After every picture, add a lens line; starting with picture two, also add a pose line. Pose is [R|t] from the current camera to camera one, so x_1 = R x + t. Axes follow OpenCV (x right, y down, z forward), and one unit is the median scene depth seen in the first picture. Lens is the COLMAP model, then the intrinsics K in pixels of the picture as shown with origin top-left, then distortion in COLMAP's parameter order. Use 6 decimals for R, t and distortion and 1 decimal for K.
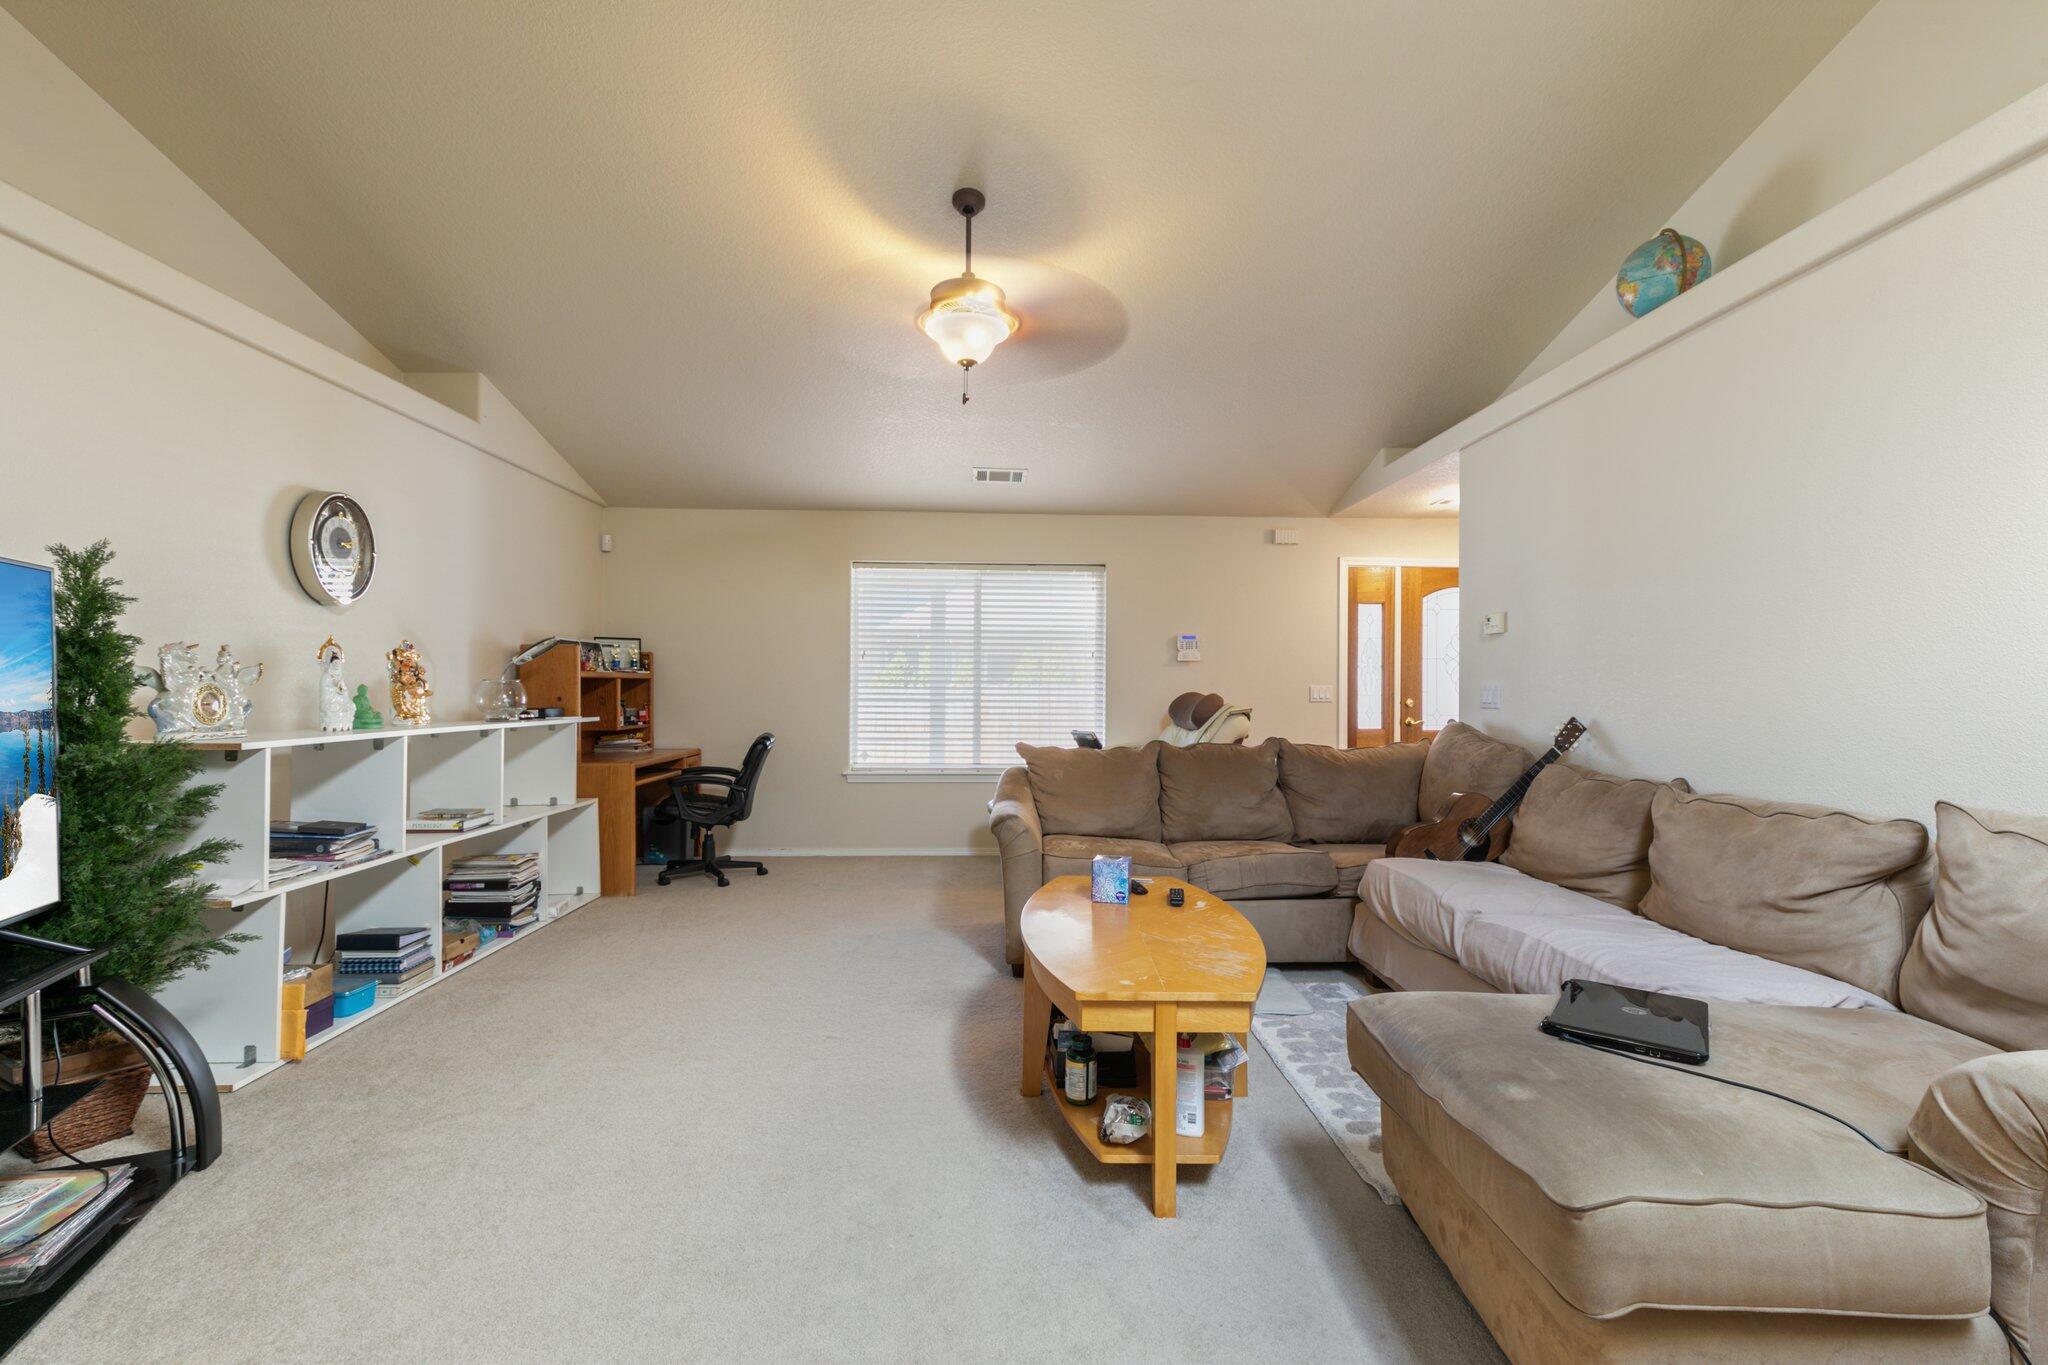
lens RADIAL K [[913.3, 0, 1046.5], [0, 913.3, 677.3], [0, 0, 1]] dist [0.006334, -0.000908]
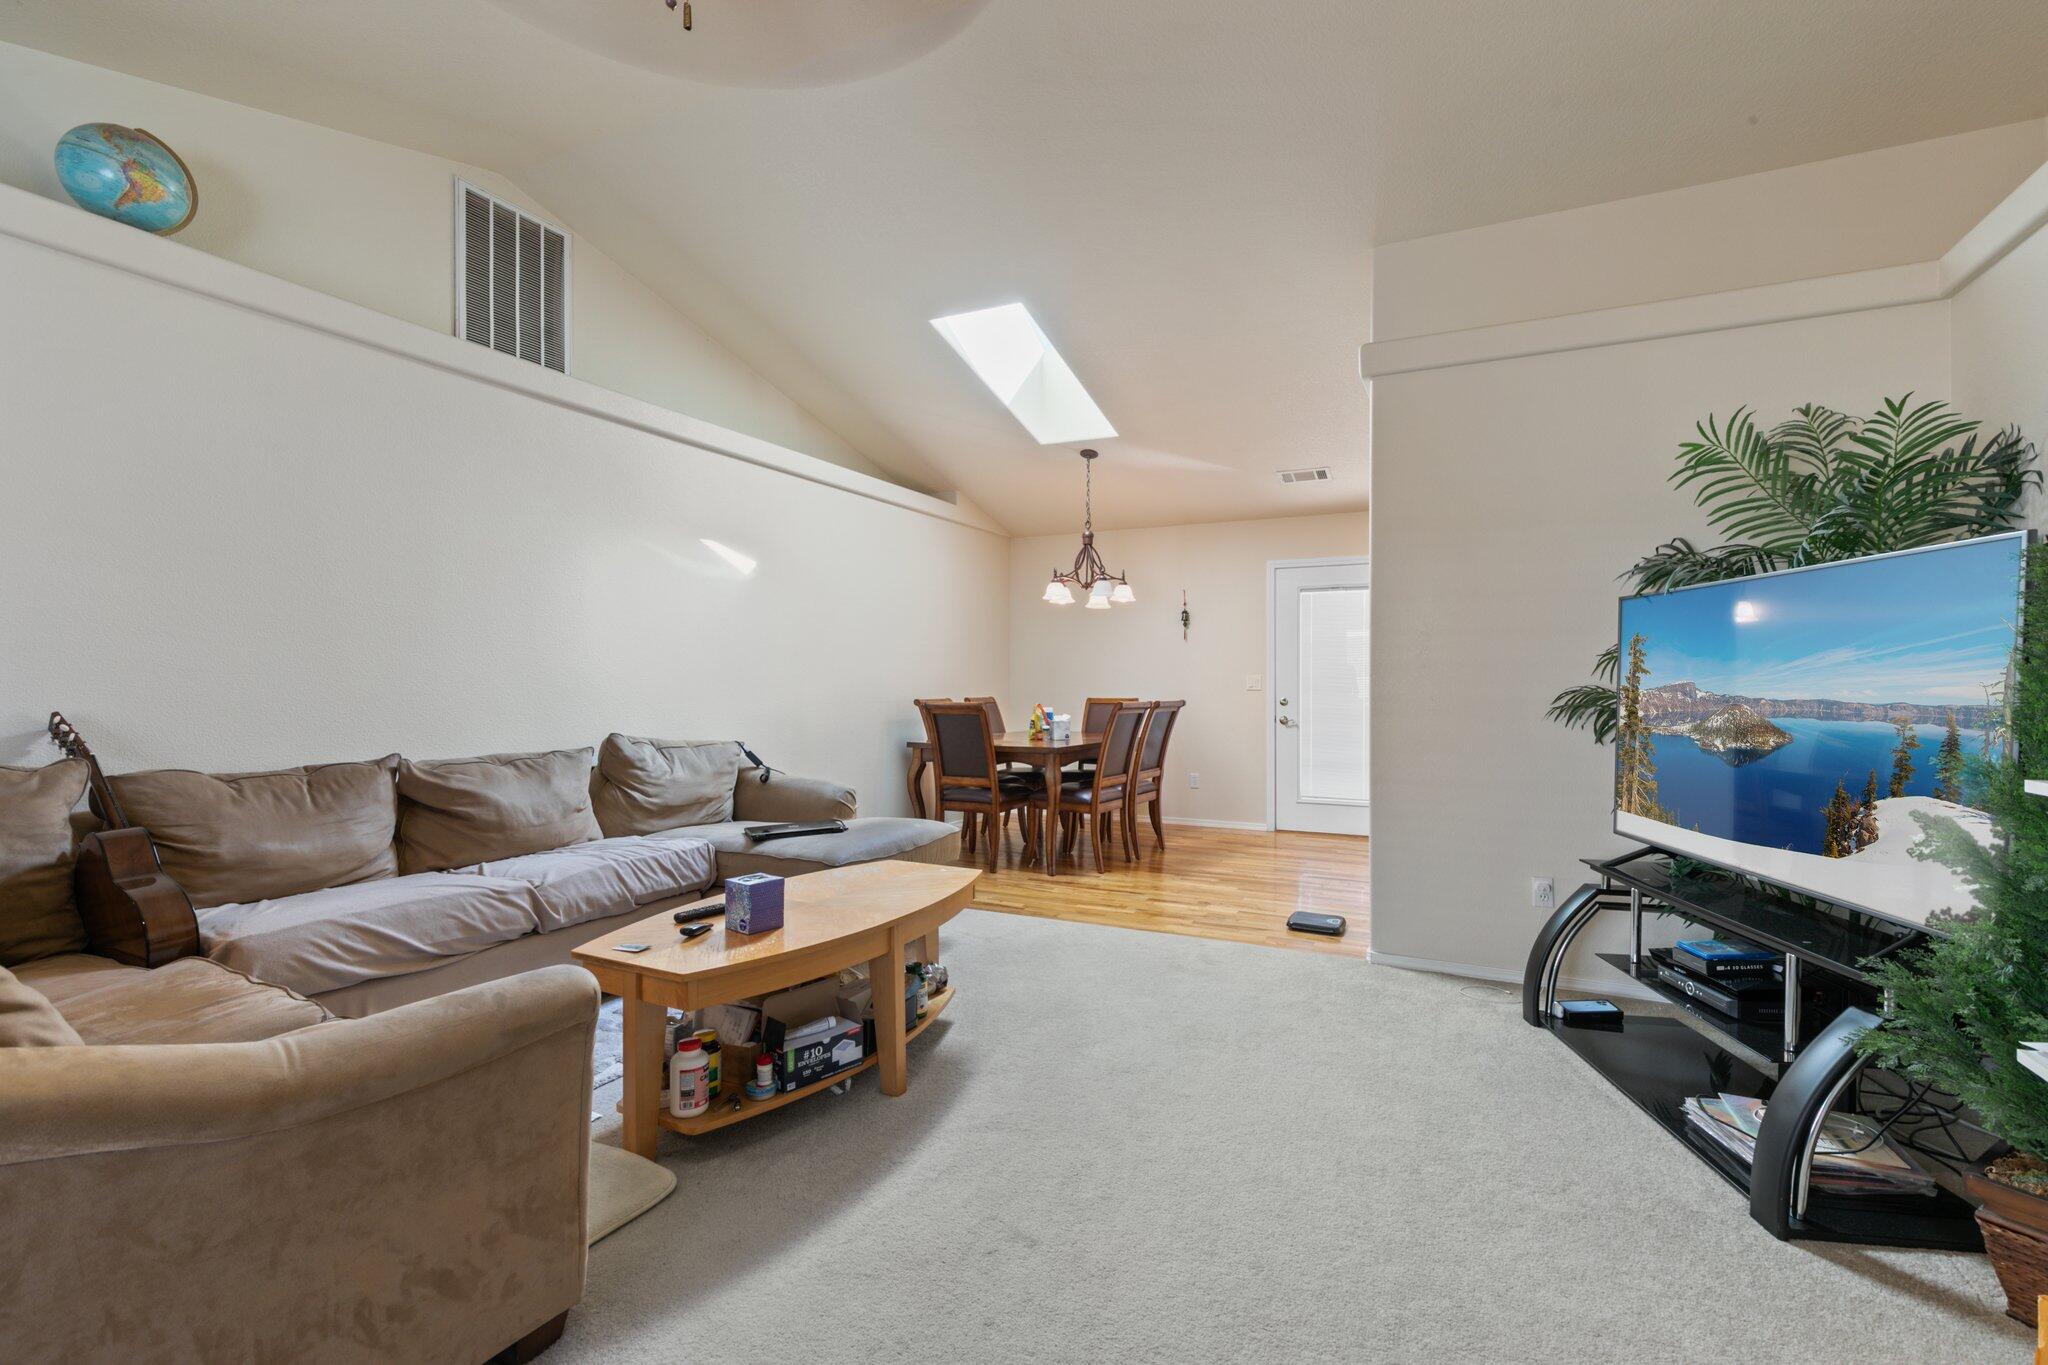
lens RADIAL K [[913.3, 0, 1030.0], [0, 913.3, 697.4], [0, 0, 1]] dist [0.006334, -0.000908]
pose [[-0.875579, -0.011630, 0.482936, -0.376664], [-0.011303, 0.999930, 0.003587, 0.017841], [-0.482943, -0.002318, -0.875649, 1.102076]]
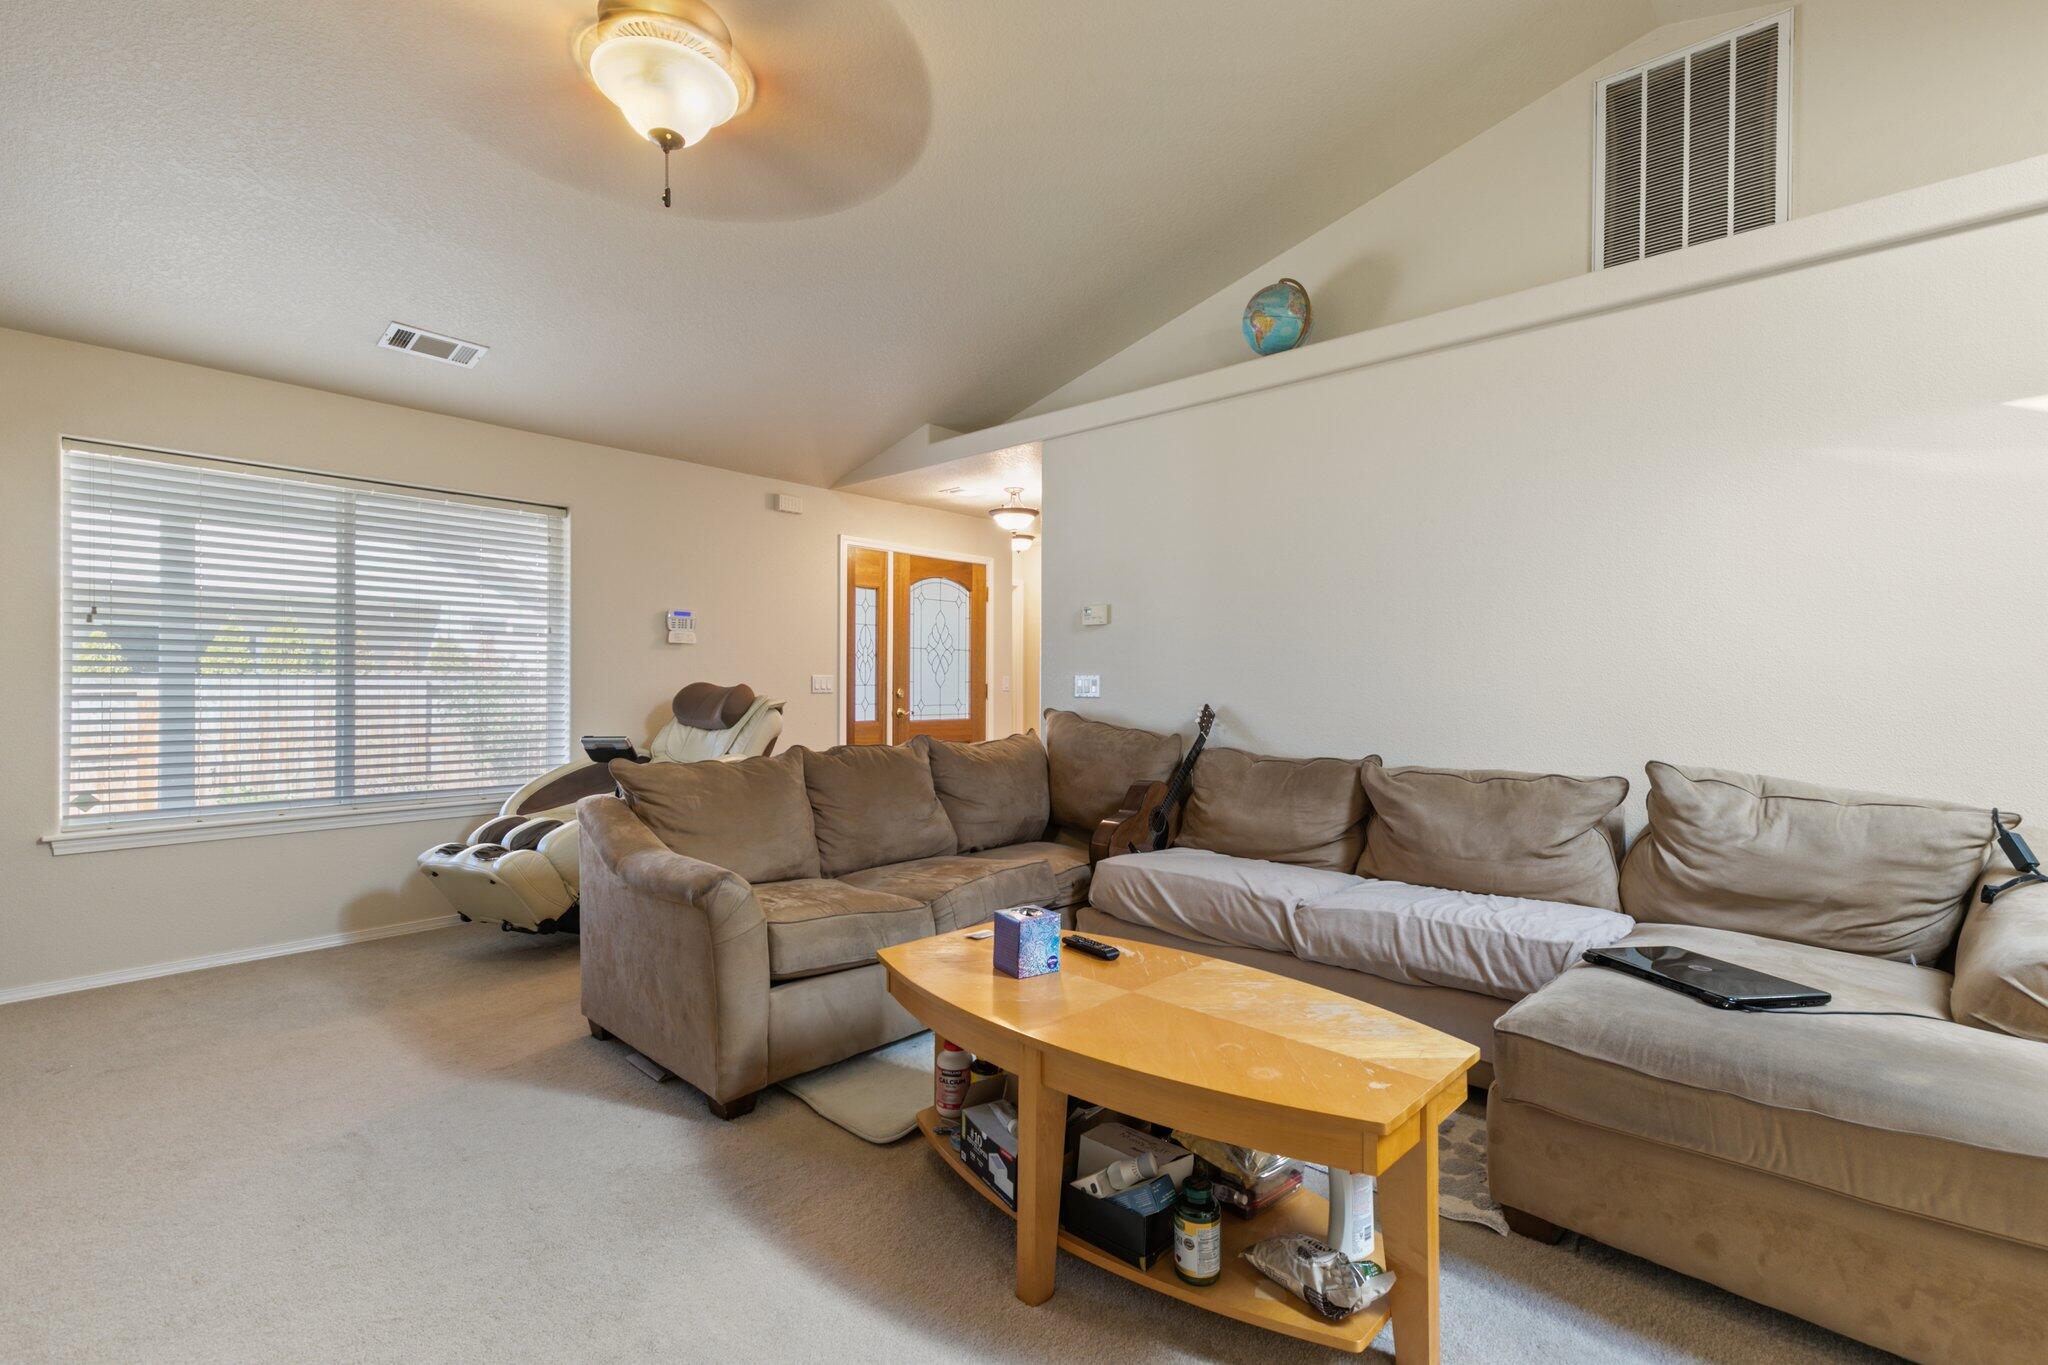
lens RADIAL K [[913.3, 0, 1041.0], [0, 913.3, 682.0], [0, 0, 1]] dist [0.006334, -0.000908]
pose [[0.699804, -0.000927, 0.714334, -0.296714], [-0.010044, 0.999888, 0.011138, 0.005808], [-0.714264, -0.014969, 0.699716, 0.334900]]
